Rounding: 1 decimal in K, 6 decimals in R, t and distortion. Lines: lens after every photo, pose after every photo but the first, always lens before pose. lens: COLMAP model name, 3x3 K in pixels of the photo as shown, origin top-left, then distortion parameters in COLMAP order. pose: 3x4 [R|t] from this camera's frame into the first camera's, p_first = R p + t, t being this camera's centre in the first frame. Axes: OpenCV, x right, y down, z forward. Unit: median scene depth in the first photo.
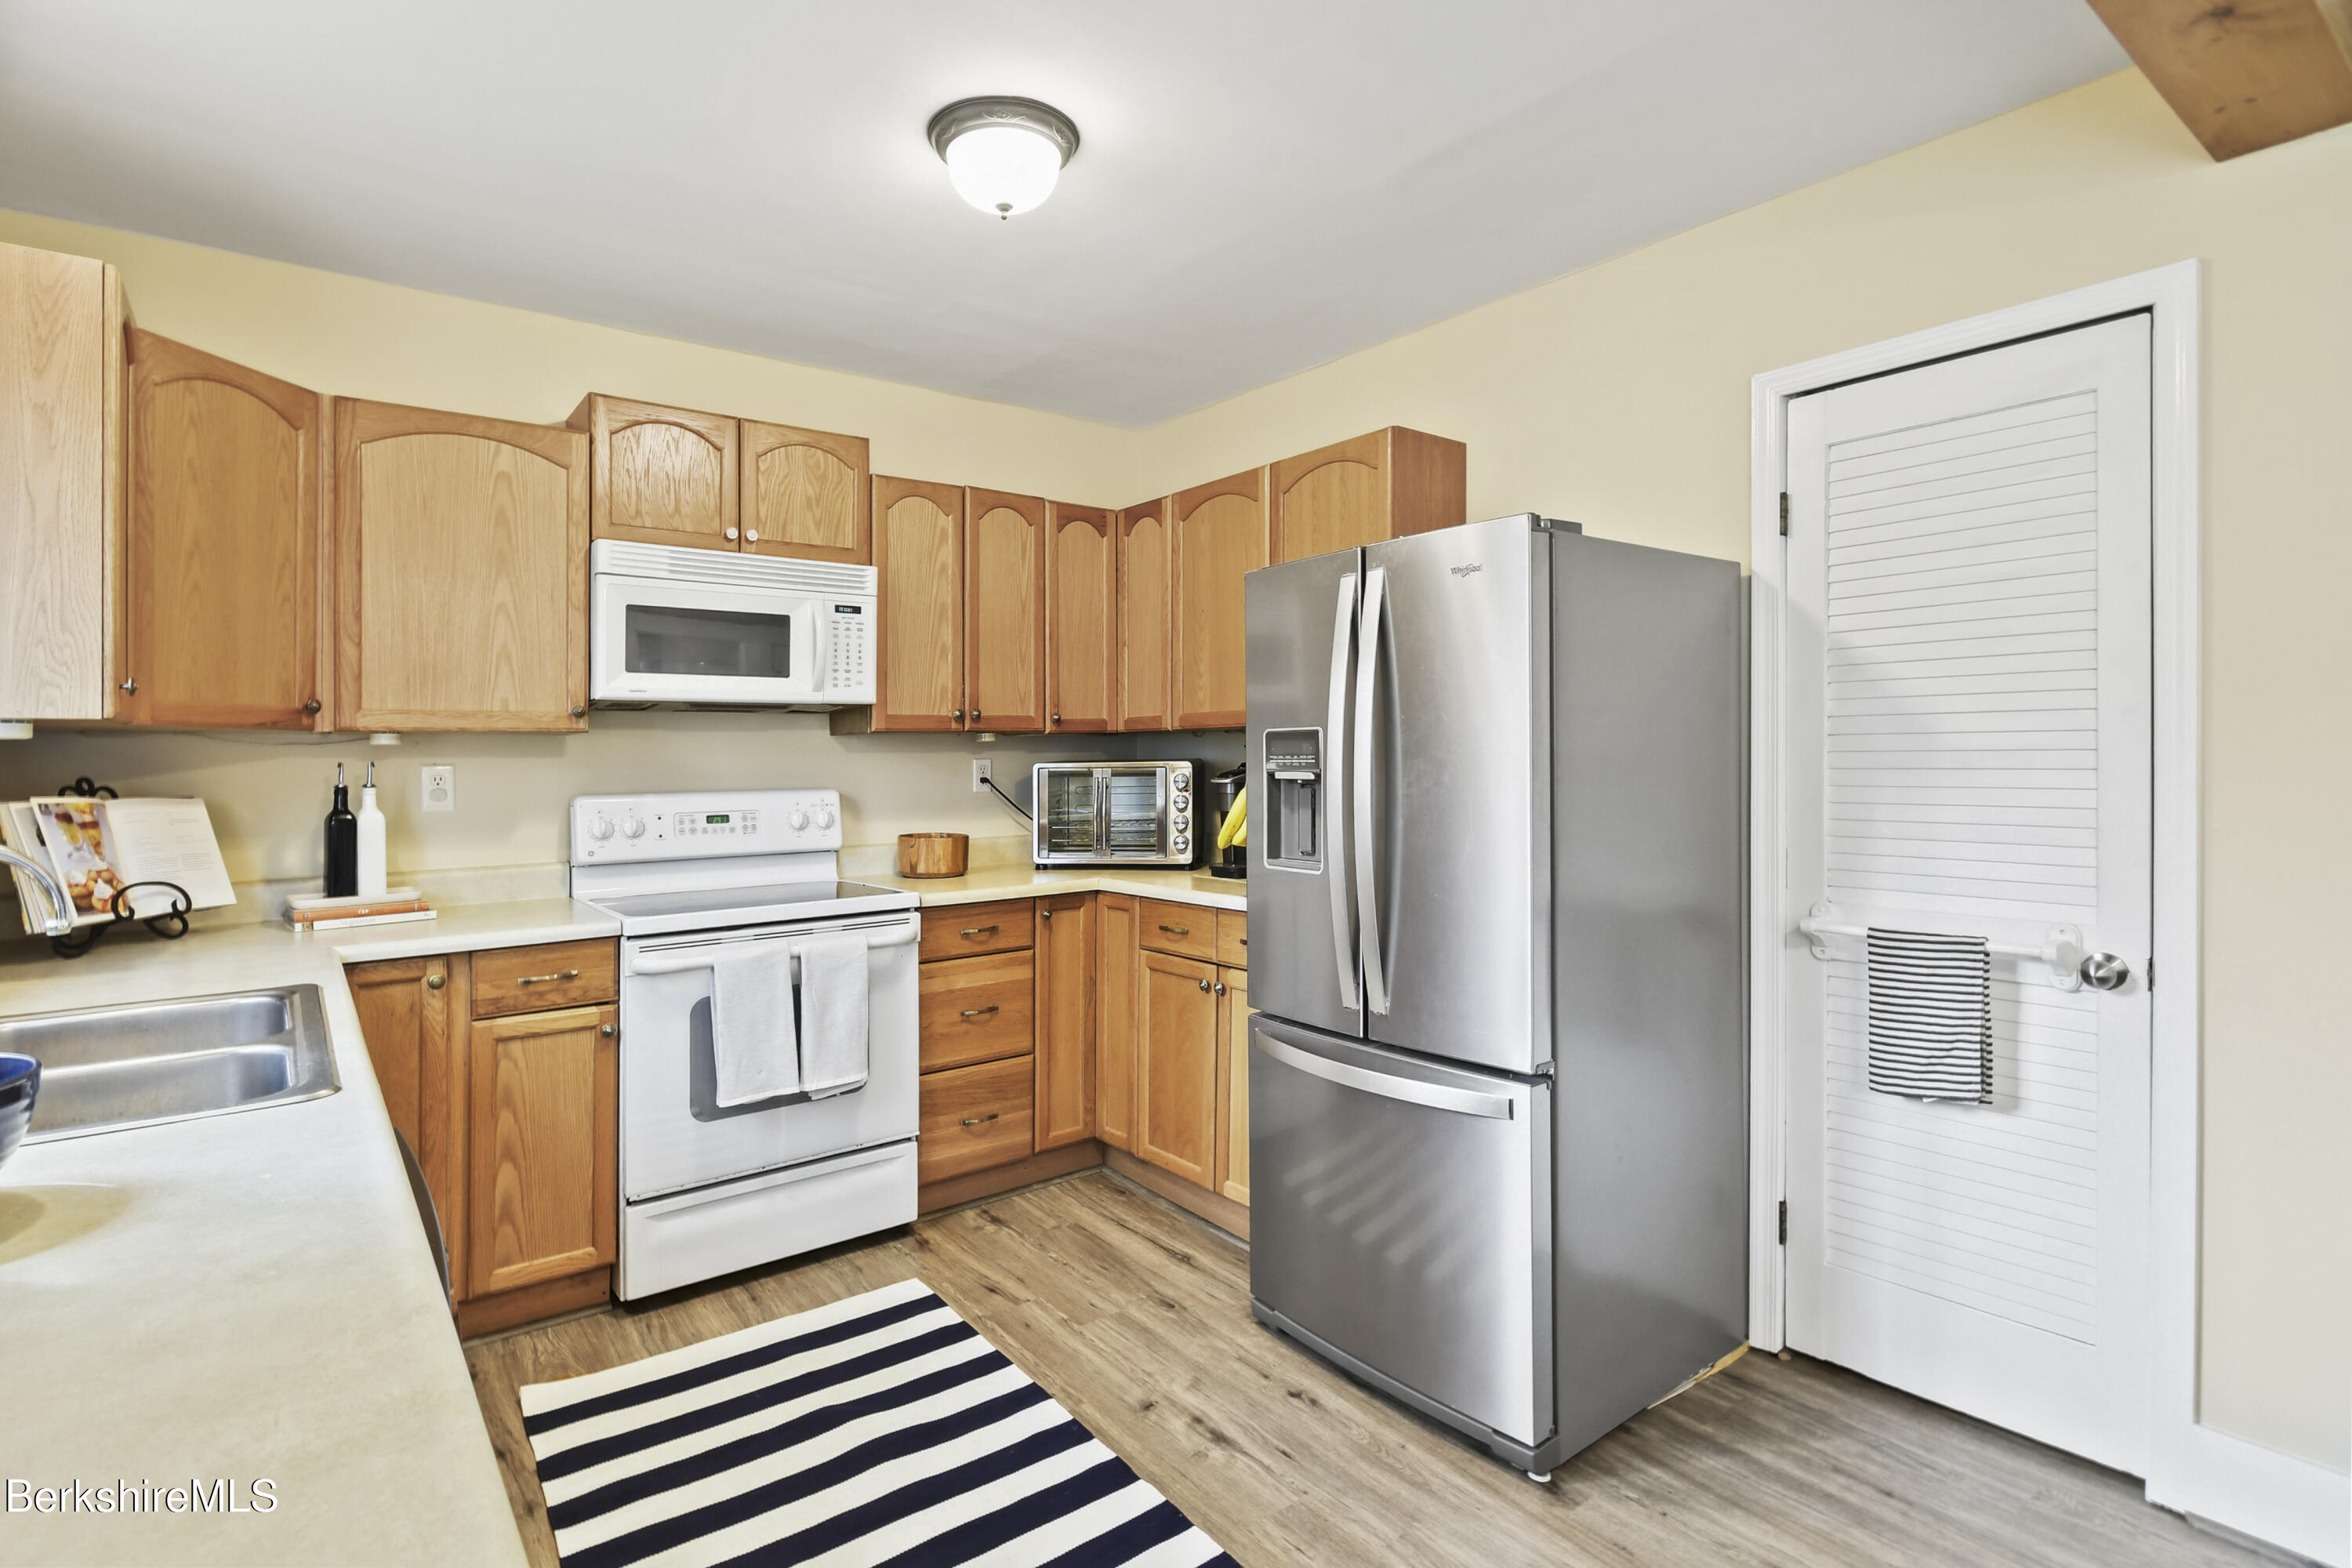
lens RADIAL K [[1158.5, 0, 1178.5], [0, 1158.5, 772.6], [0, 0, 1]] dist [0.006692, 0.000726]
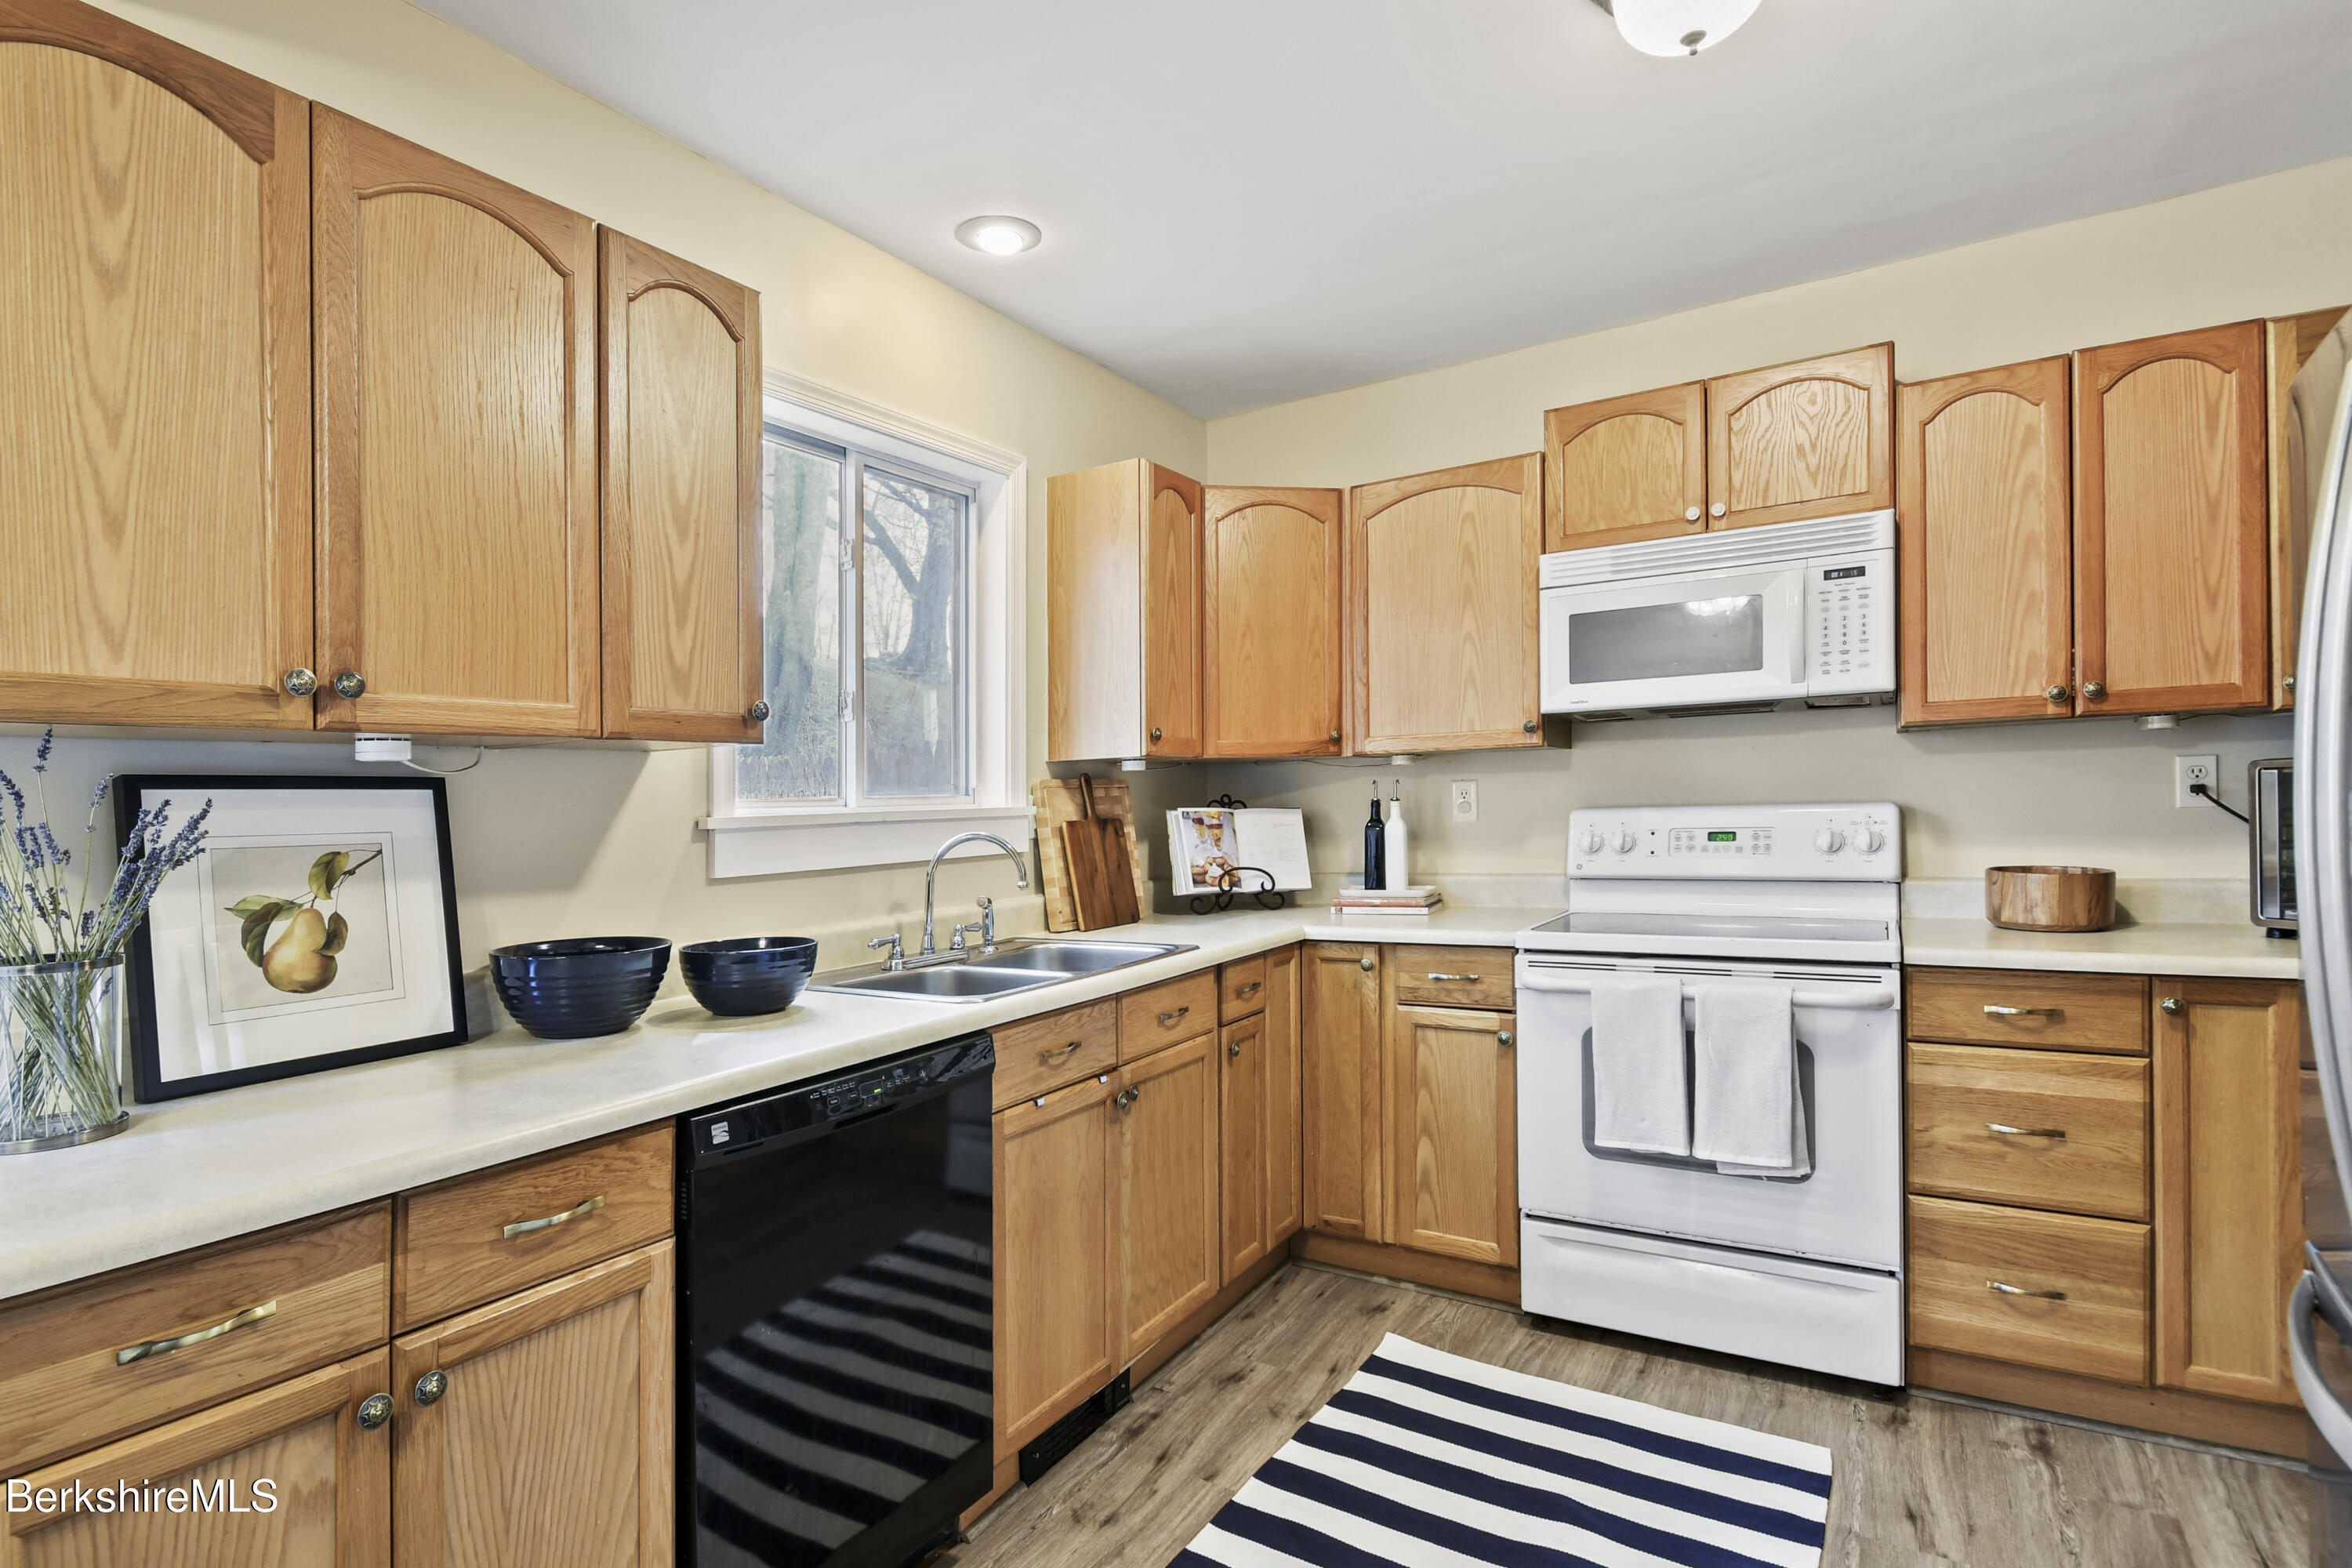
lens RADIAL K [[1200.9, 0, 1077.6], [0, 1200.9, 784.4], [0, 0, 1]] dist [-0.000707, -0.002727]
pose [[0.303246, -0.012093, -0.952836, 0.371666], [0.014319, 0.999864, -0.008132, 0.001192], [0.952805, -0.011177, 0.303378, 0.294183]]
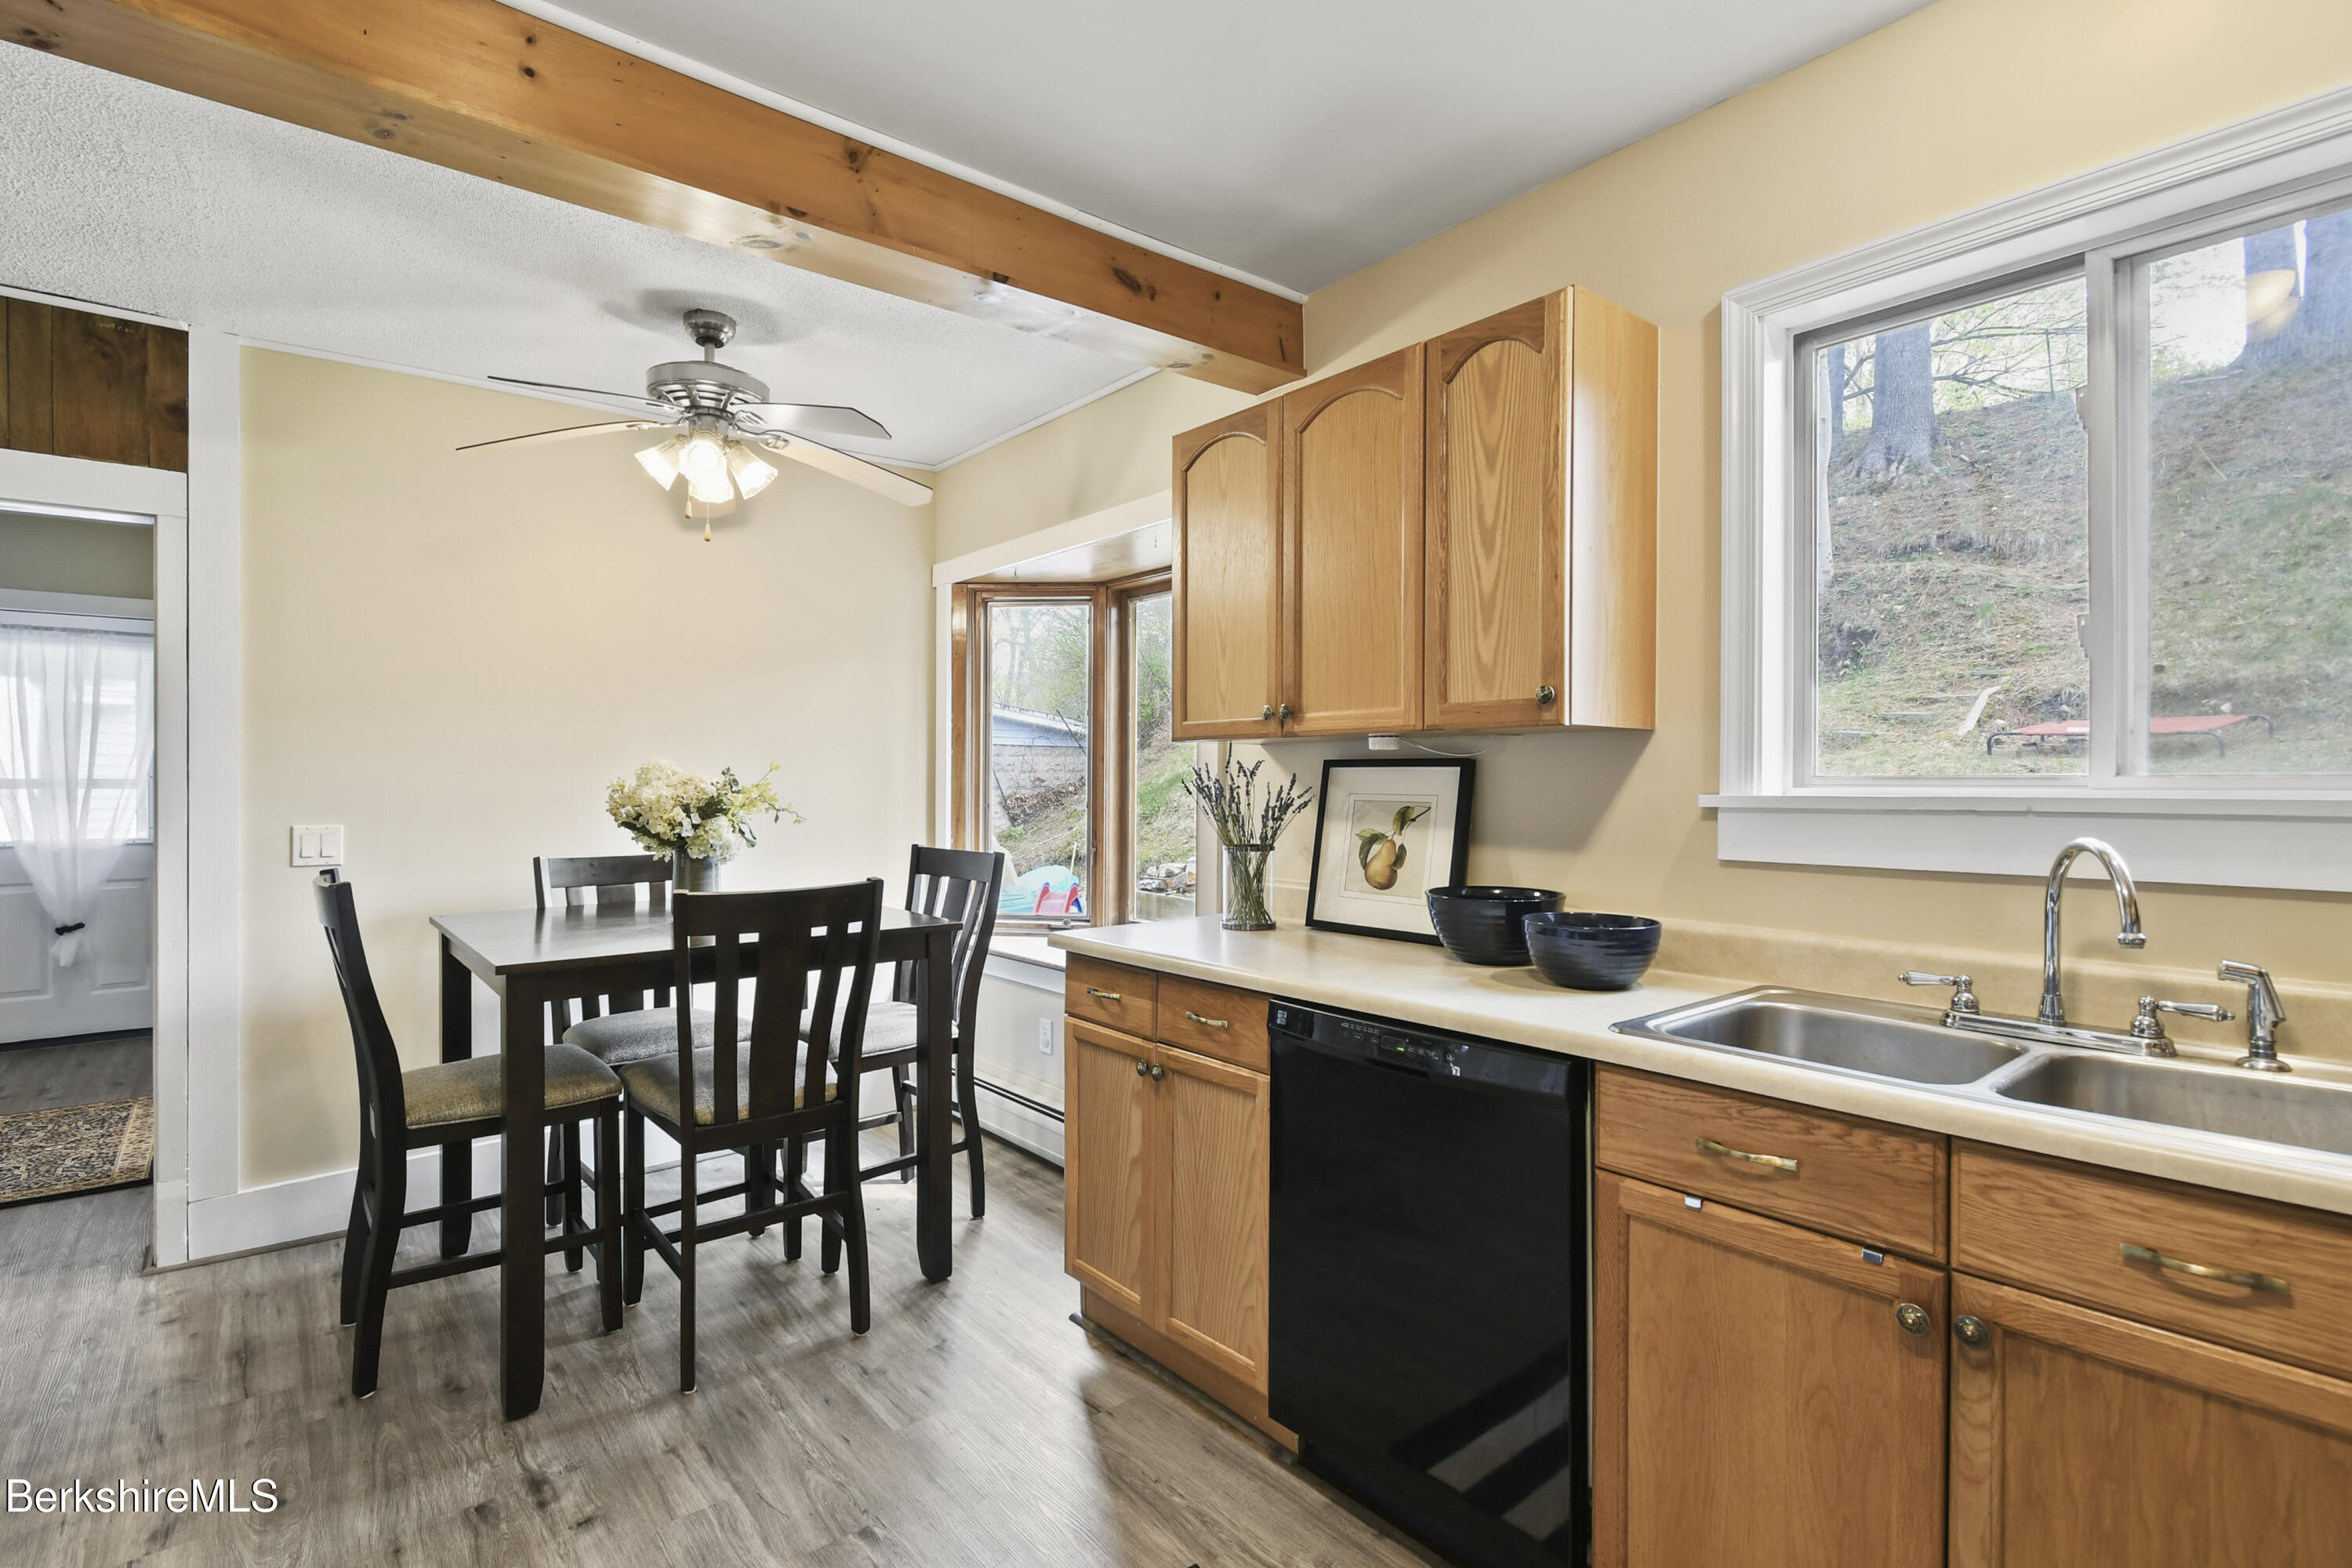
lens RADIAL K [[1080.6, 0, 1164.9], [0, 1080.6, 737.3], [0, 0, 1]] dist [0.000214, -0.000366]
pose [[-0.999594, 0.008633, -0.027165, -0.102758], [0.009444, 0.999509, -0.029878, -0.006326], [0.026894, -0.030122, -0.999184, 0.989810]]
